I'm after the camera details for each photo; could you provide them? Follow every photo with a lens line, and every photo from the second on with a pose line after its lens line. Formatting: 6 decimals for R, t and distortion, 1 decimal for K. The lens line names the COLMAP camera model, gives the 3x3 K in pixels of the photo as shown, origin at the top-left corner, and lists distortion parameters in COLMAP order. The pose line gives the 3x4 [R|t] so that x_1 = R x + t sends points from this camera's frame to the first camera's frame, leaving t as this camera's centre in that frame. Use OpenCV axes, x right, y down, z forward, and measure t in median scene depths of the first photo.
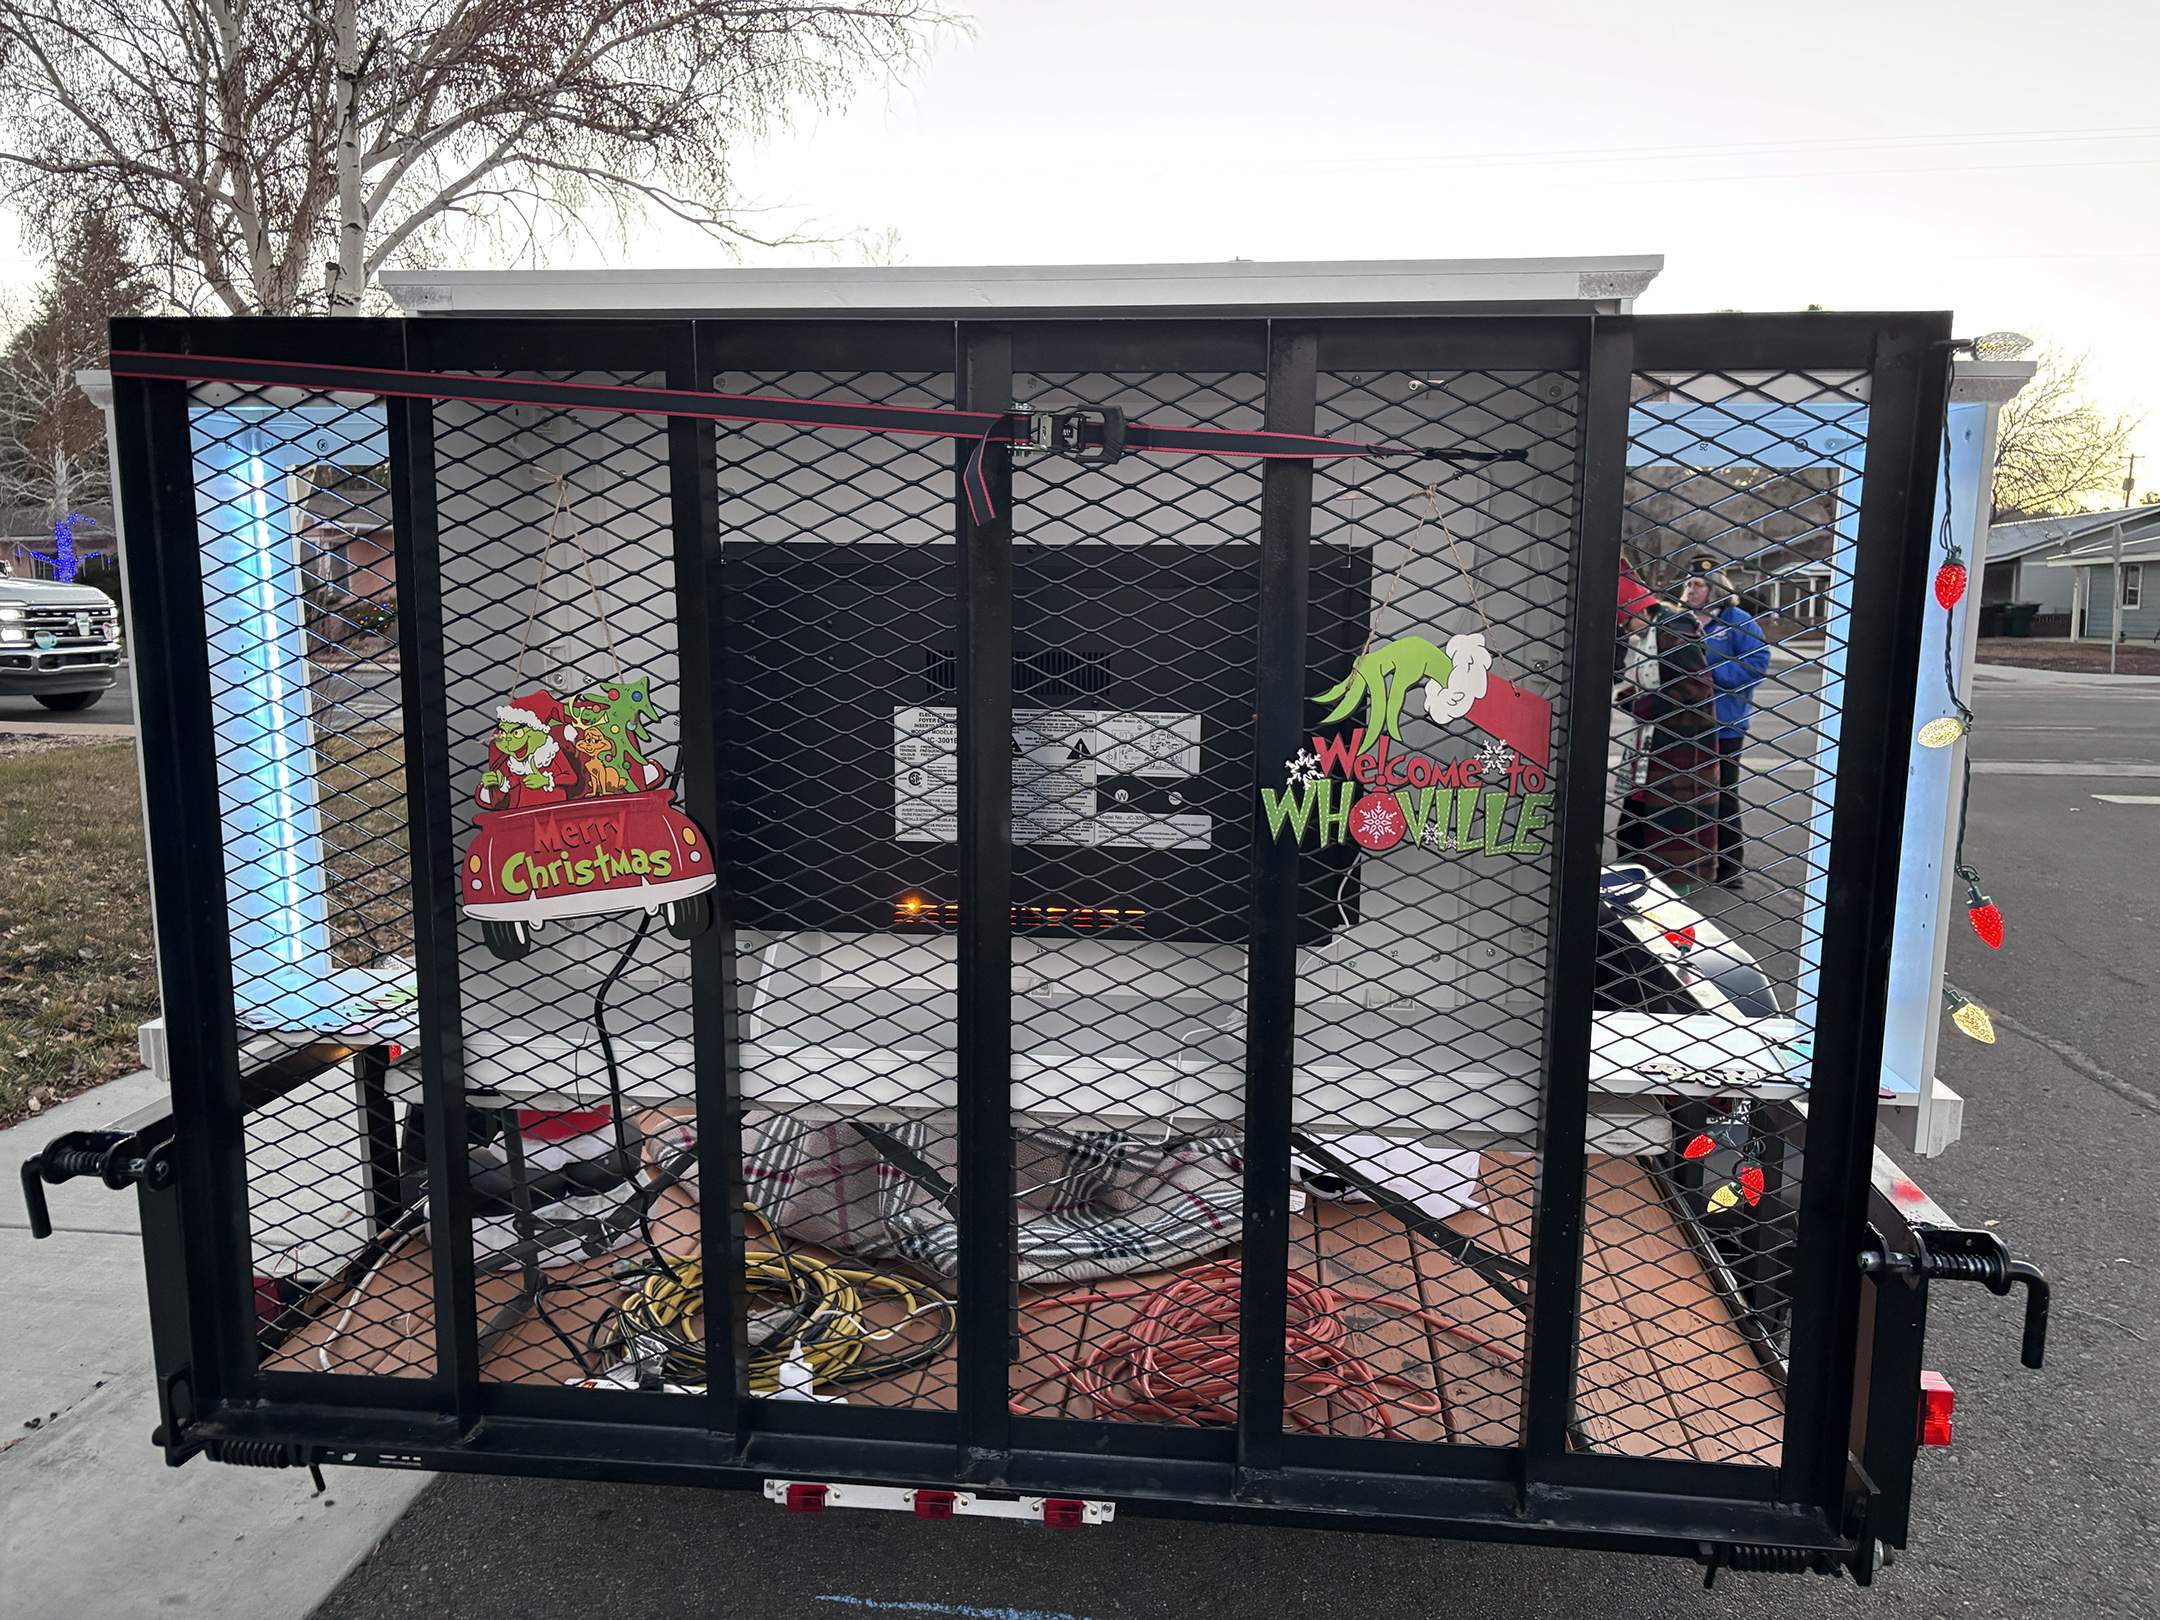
lens RADIAL K [[1587.3, 0, 1034.0], [0, 1587.3, 828.9], [0, 0, 1]] dist [0.044545, -0.032871]
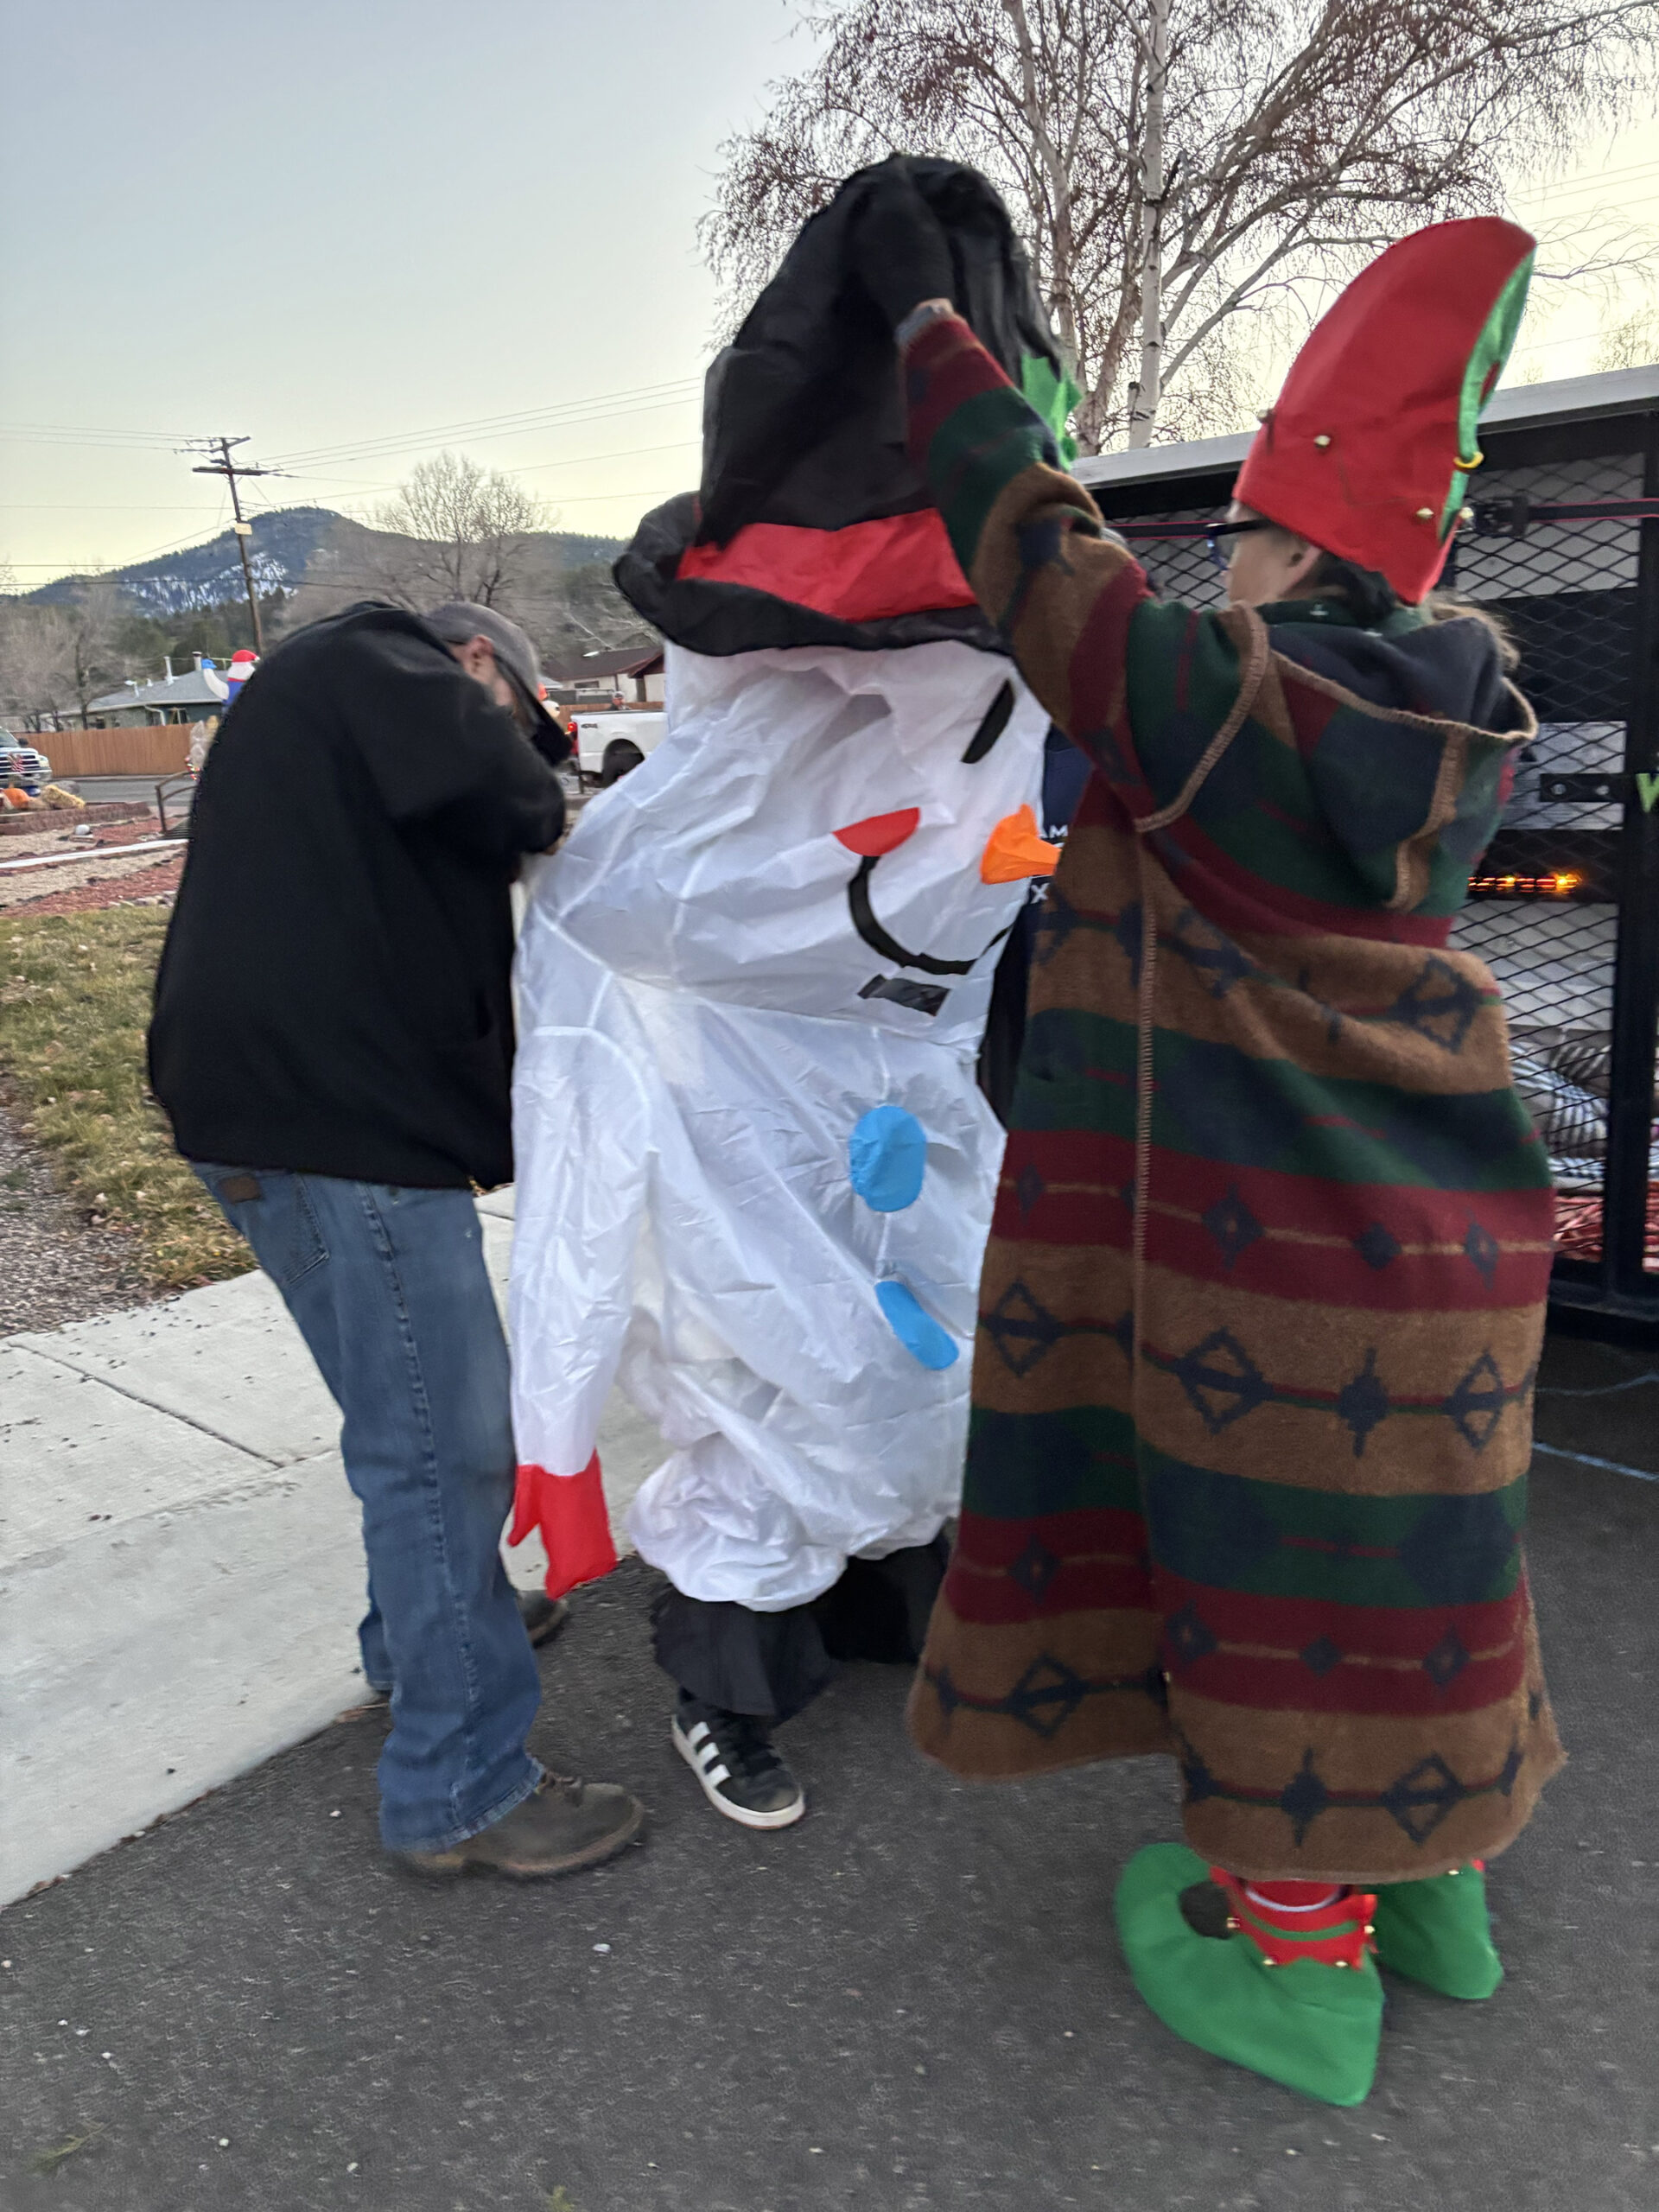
lens RADIAL K [[1625.5, 0, 830.4], [0, 1625.5, 1118.4], [0, 0, 1]] dist [0.044545, -0.032871]
pose [[0.824677, 0.082369, -0.559575, 0.064821], [-0.017139, 0.992524, 0.120840, 0.018221], [0.565345, -0.090063, 0.819923, -0.091342]]
